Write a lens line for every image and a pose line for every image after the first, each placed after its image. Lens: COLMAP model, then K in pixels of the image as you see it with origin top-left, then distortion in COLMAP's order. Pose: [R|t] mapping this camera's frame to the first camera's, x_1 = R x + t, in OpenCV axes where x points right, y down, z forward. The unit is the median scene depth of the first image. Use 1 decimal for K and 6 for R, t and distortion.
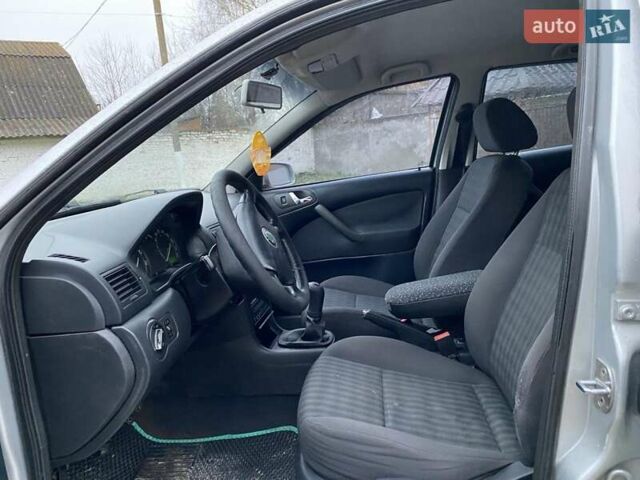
lens RADIAL K [[502.7, 0, 316.2], [0, 502.7, 238.0], [0, 0, 1]] dist [0.062481, -0.072527]
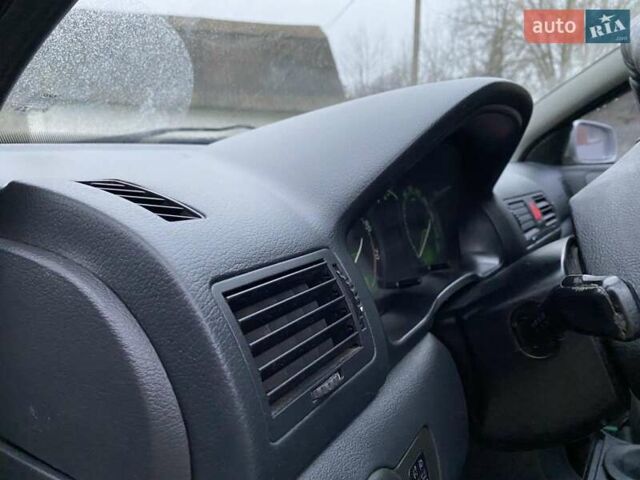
lens RADIAL K [[502.7, 0, 316.2], [0, 502.7, 238.0], [0, 0, 1]] dist [0.062481, -0.072527]
pose [[0.900090, 0.167912, -0.402048, -0.215322], [-0.162623, 0.985543, 0.047531, 0.024221], [0.404217, 0.022599, 0.914384, 0.594998]]
